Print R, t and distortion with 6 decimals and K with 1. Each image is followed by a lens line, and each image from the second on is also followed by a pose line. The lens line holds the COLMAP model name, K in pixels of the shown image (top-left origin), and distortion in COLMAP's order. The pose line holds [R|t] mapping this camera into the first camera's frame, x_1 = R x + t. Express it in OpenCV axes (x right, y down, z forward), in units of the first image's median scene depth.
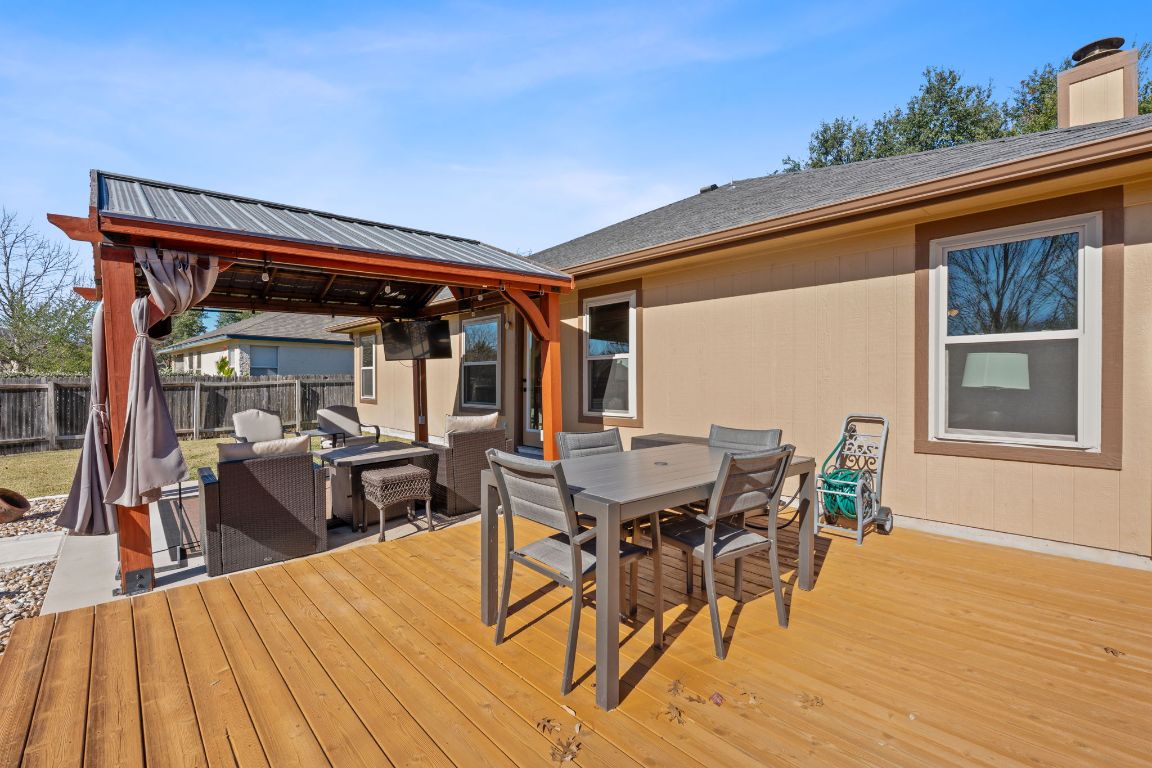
lens RADIAL K [[515.4, 0, 573.4], [0, 515.4, 383.2], [0, 0, 1]] dist [-0.002214, 0.003260]
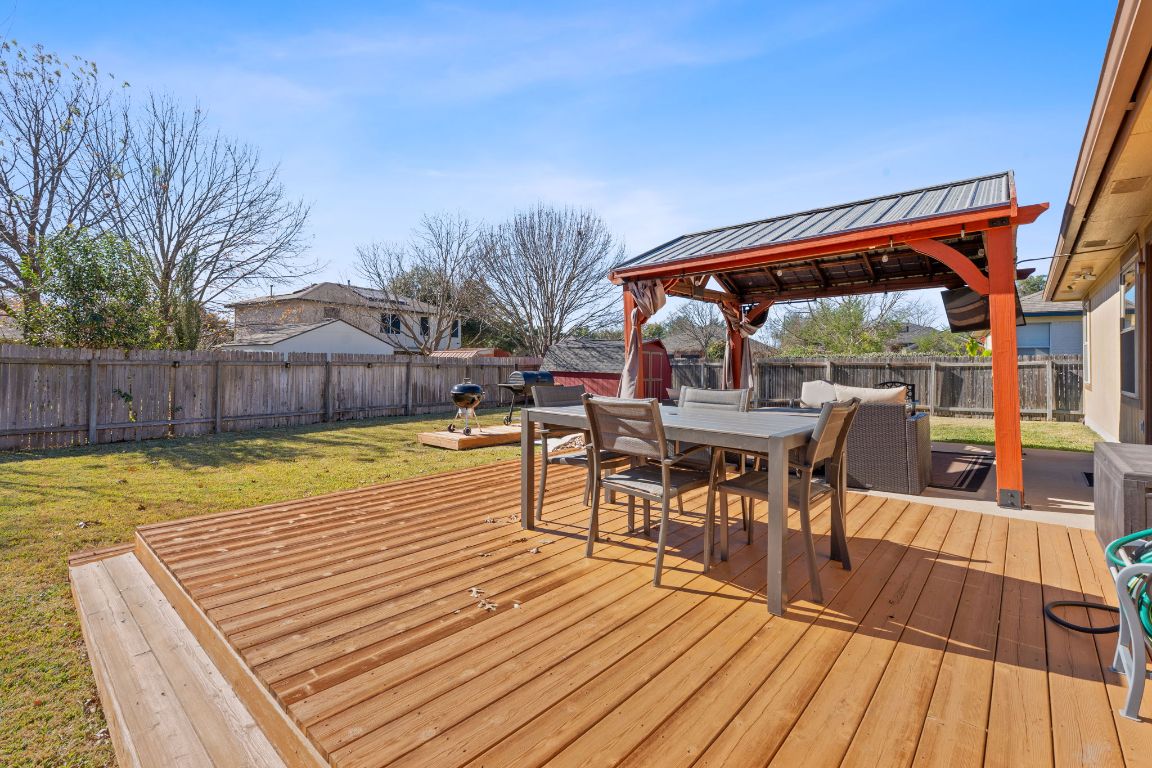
lens RADIAL K [[515.4, 0, 573.5], [0, 515.4, 353.8], [0, 0, 1]] dist [-0.002214, 0.003260]
pose [[0.114193, -0.014181, -0.993357, 0.590343], [-0.016553, 0.999732, -0.016175, 0.023306], [0.993321, 0.018290, 0.113928, 0.314382]]
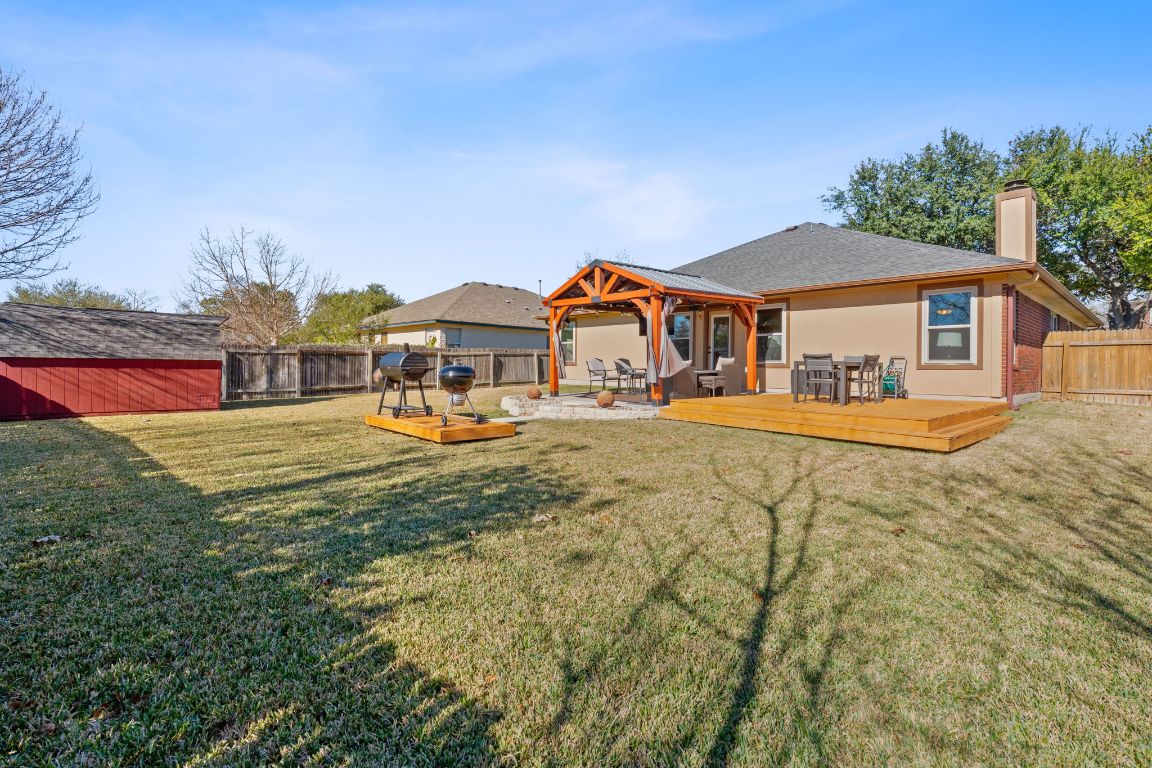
lens RADIAL K [[515.4, 0, 576.4], [0, 515.4, 365.5], [0, 0, 1]] dist [-0.002214, 0.003260]
pose [[0.999251, 0.010640, -0.037202, -0.648360], [-0.010822, 0.999930, -0.004691, 0.093948], [0.037150, 0.005090, 0.999297, -1.123413]]
